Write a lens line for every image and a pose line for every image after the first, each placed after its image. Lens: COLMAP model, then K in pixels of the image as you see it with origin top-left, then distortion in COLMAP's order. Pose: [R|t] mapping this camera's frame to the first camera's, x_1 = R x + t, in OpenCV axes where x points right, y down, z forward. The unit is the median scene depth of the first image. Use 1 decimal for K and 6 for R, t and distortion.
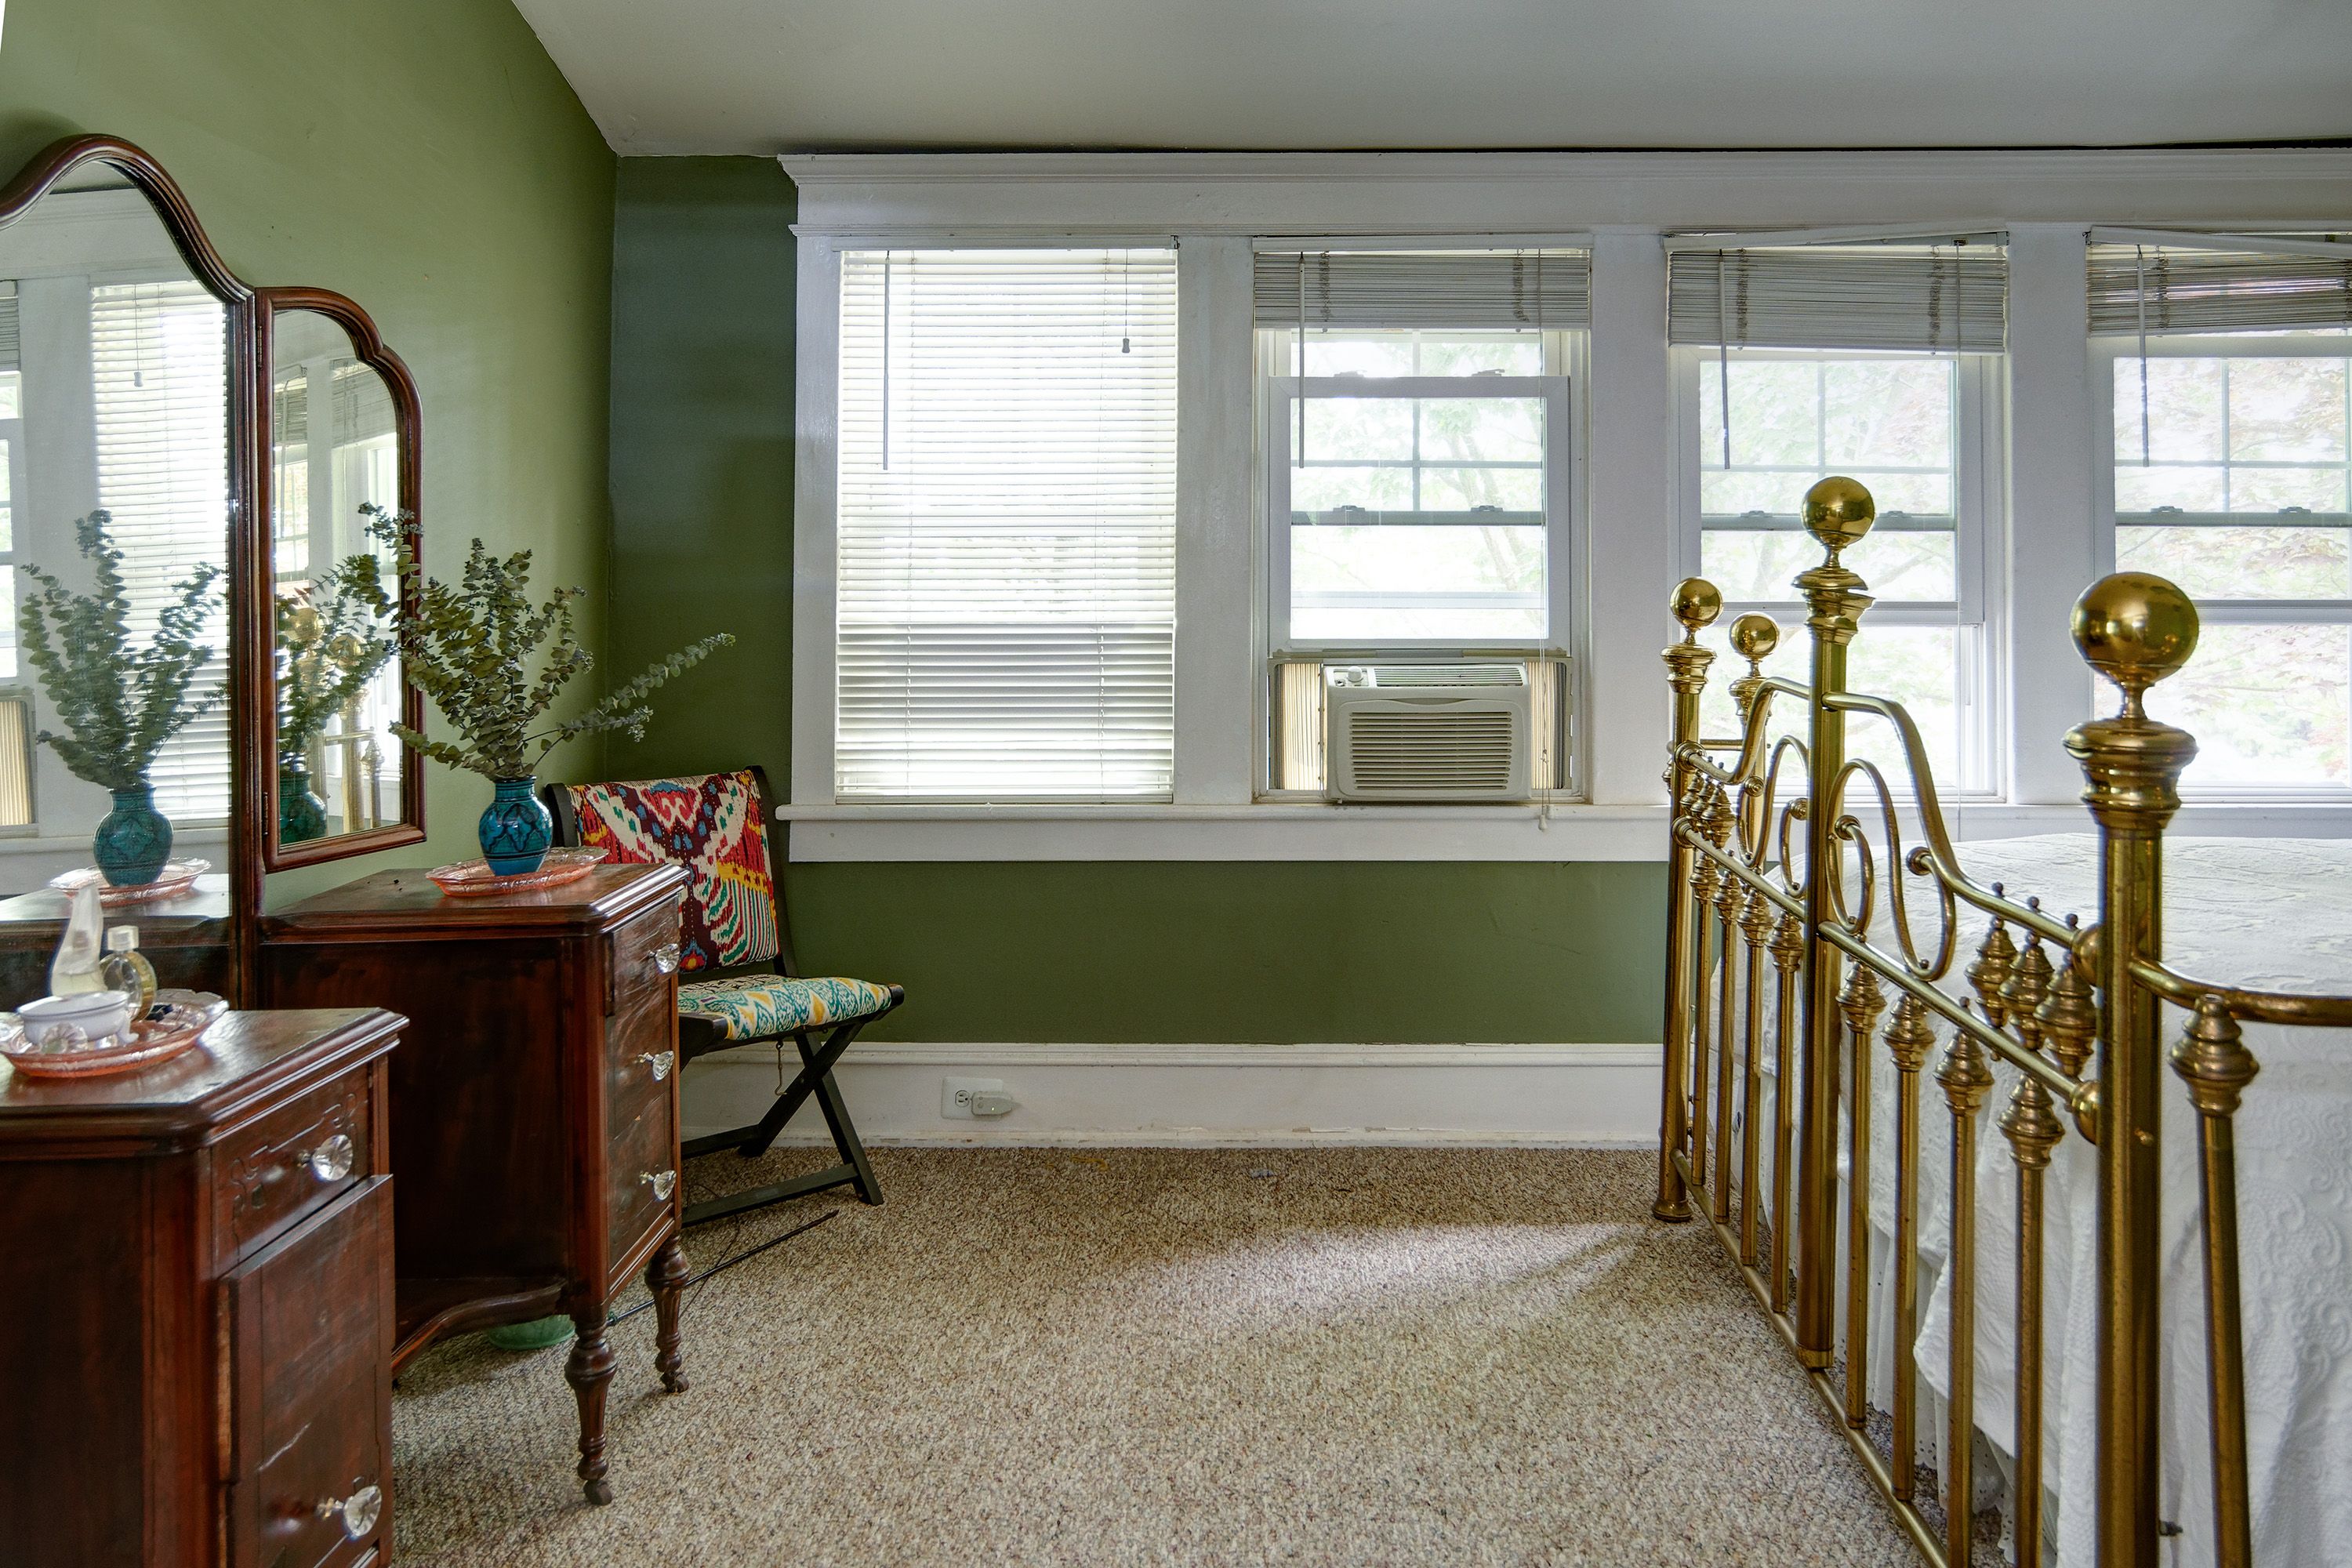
lens RADIAL K [[1744.8, 0, 1178.0], [0, 1744.8, 550.9], [0, 0, 1]] dist [-0.006050, -0.004243]
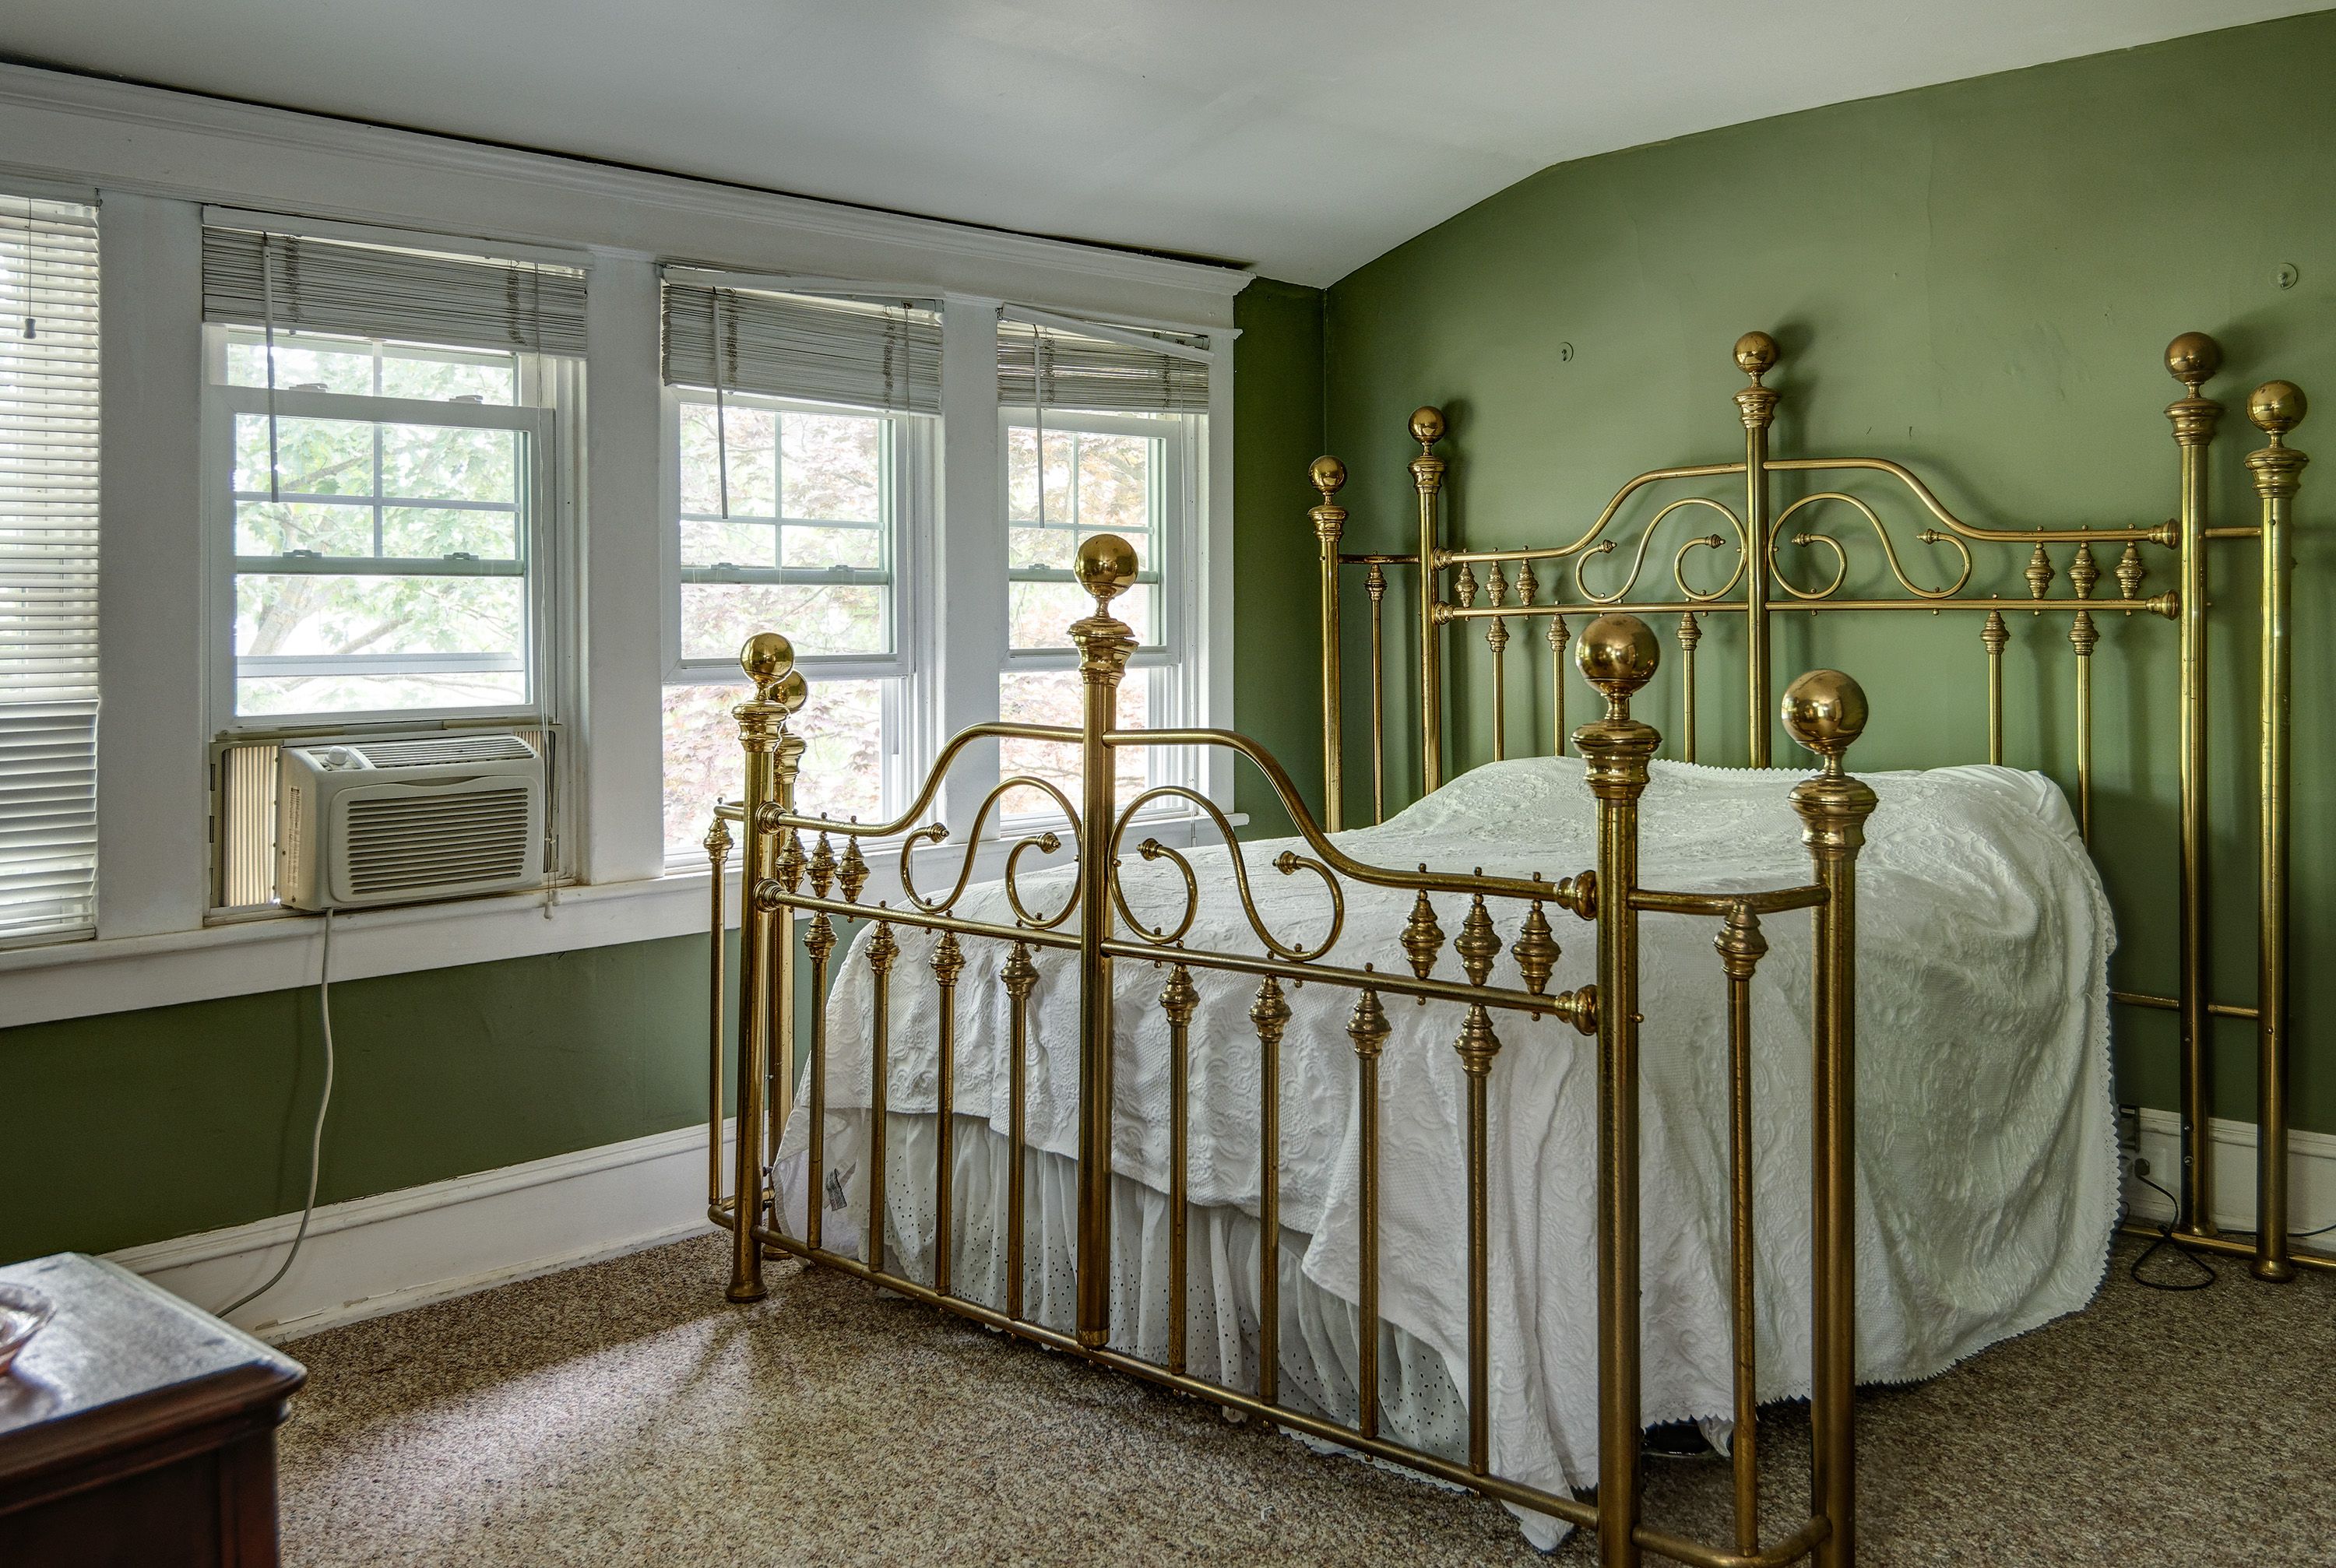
lens RADIAL K [[2052.2, 0, 1168.1], [0, 2052.2, 641.7], [0, 0, 1]] dist [-0.008382, -0.010141]
pose [[0.683948, -0.014541, 0.729386, -0.335110], [0.003440, 0.999854, 0.016708, 0.002299], [-0.729523, -0.008918, 0.683899, 0.054274]]
